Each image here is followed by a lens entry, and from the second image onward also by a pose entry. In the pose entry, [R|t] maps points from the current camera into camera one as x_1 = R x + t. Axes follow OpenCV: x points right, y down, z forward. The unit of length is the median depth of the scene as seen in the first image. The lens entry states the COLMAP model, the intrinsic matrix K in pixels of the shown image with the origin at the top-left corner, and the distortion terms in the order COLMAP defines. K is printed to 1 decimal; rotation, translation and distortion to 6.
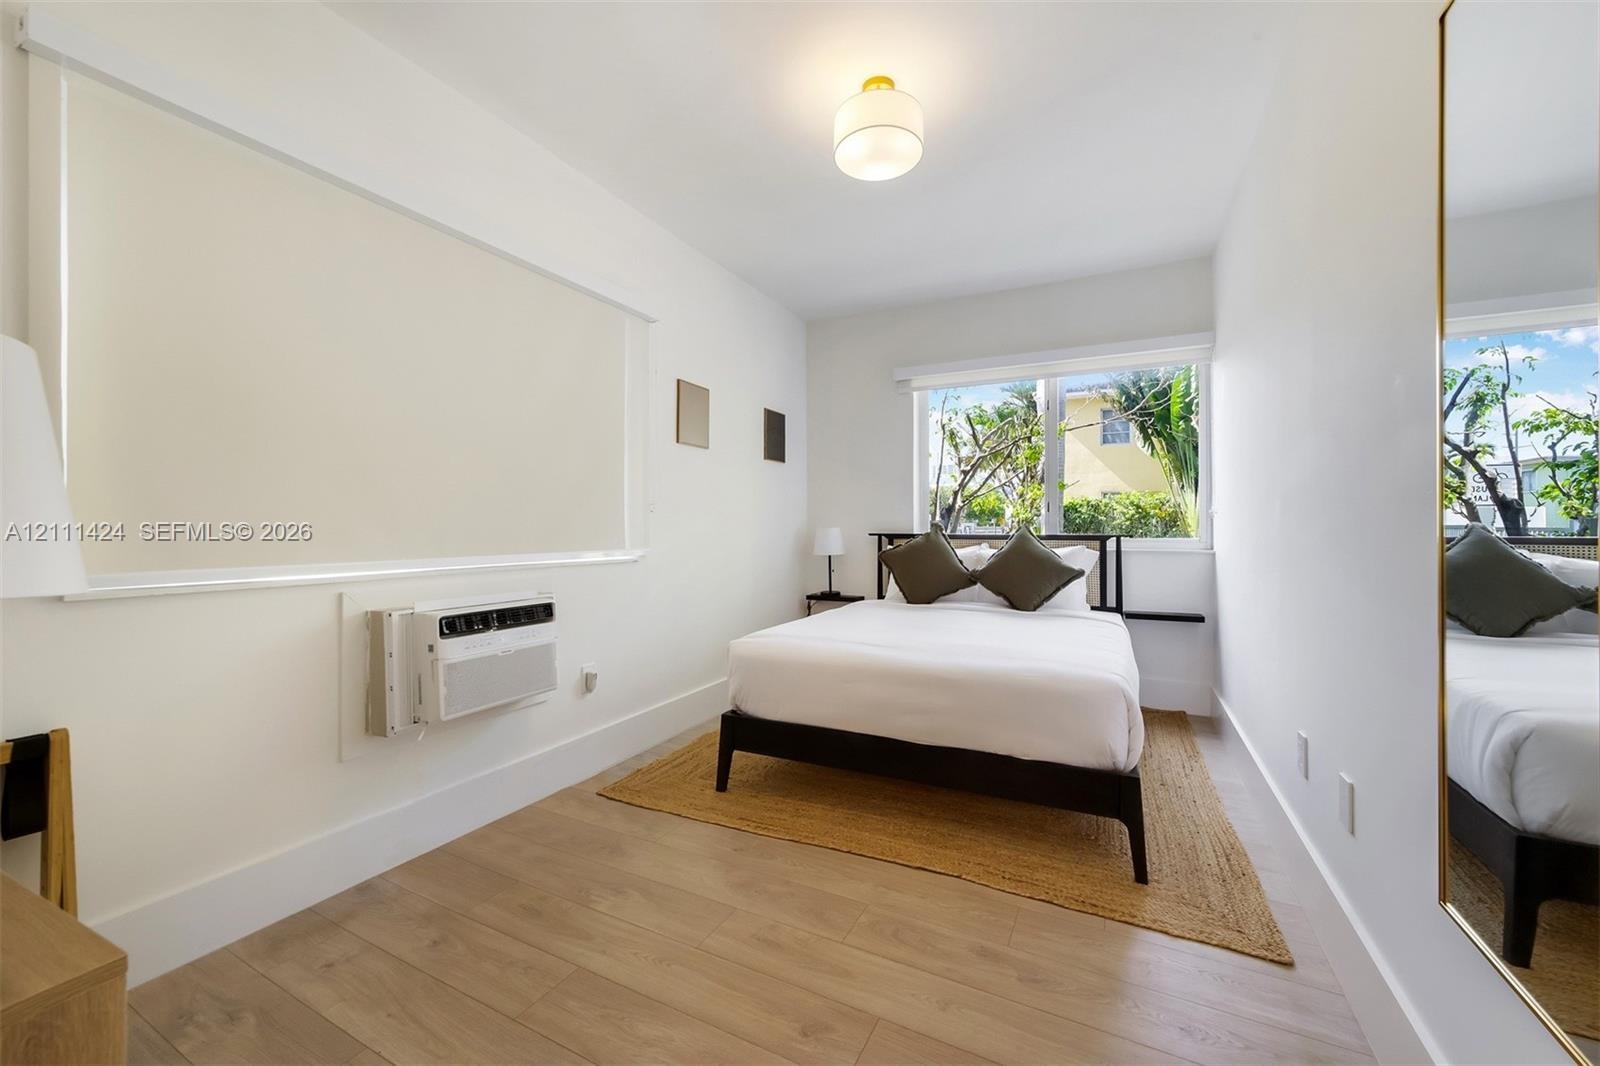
lens RADIAL K [[647.5, 0, 797.3], [0, 647.5, 534.7], [0, 0, 1]] dist [-0.003569, 0.000029]
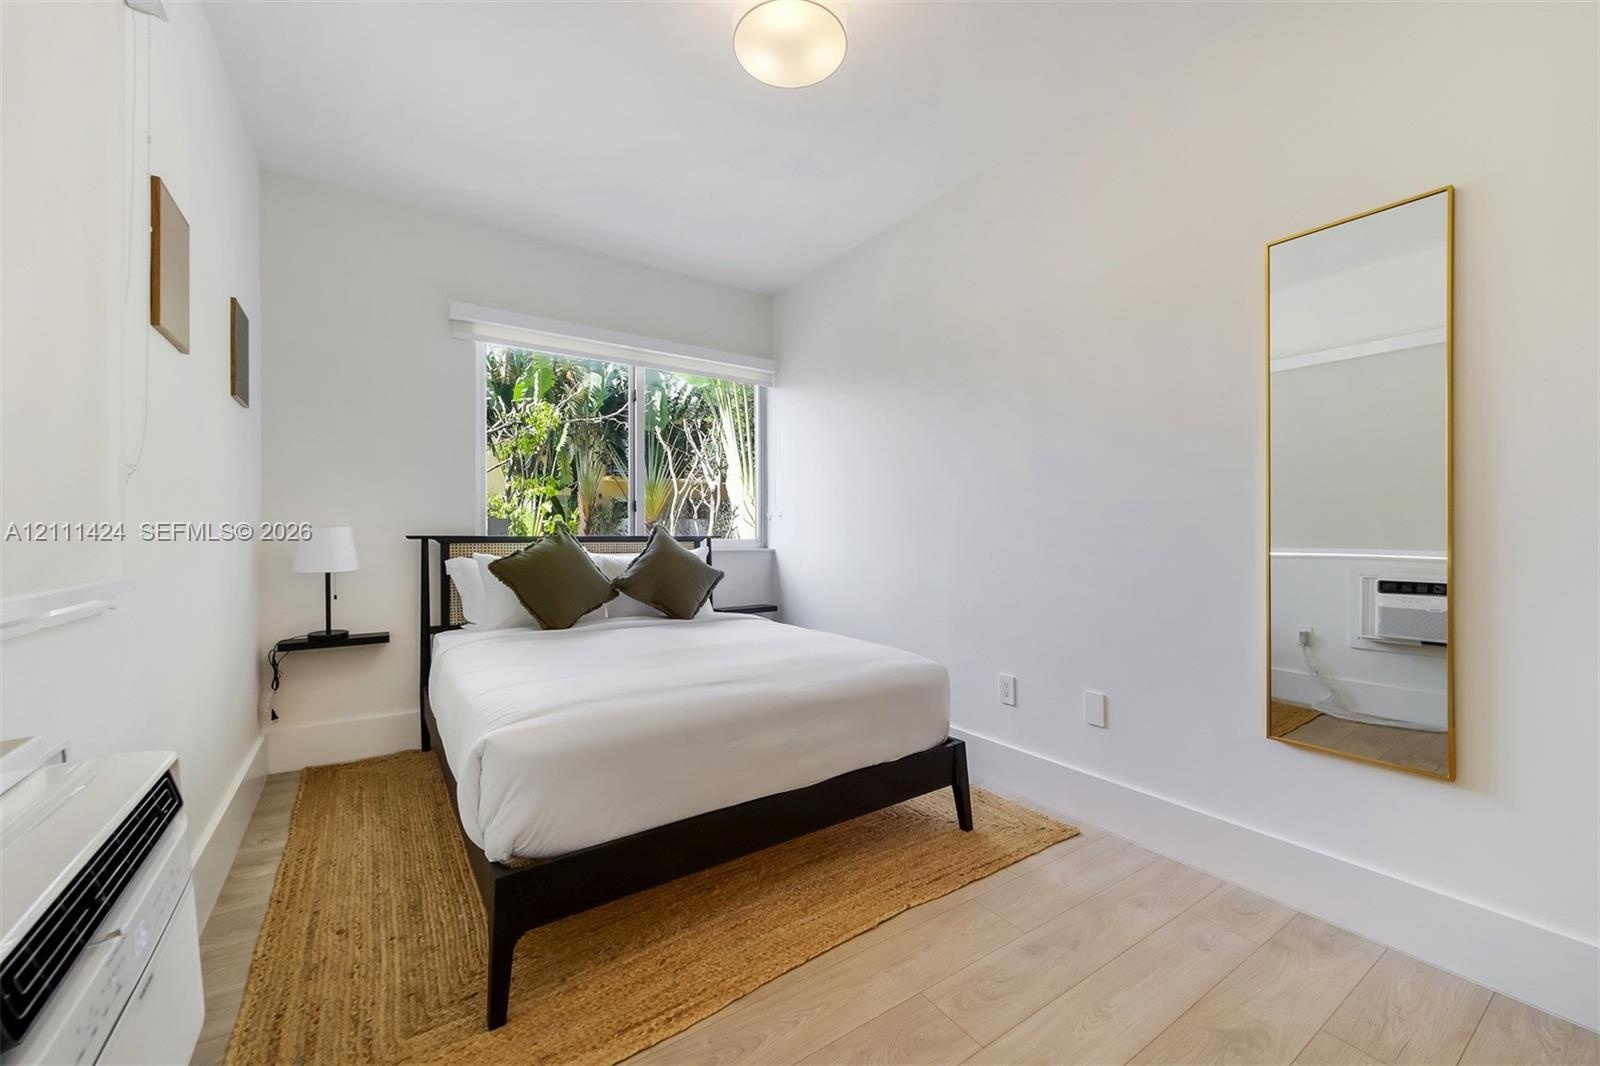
lens RADIAL K [[647.5, 0, 803.6], [0, 647.5, 530.9], [0, 0, 1]] dist [-0.003569, 0.000029]
pose [[0.443335, 0.004919, 0.896342, -0.369242], [0.006880, 0.999937, -0.008891, 0.002396], [-0.896329, 0.010109, 0.443274, 0.419042]]
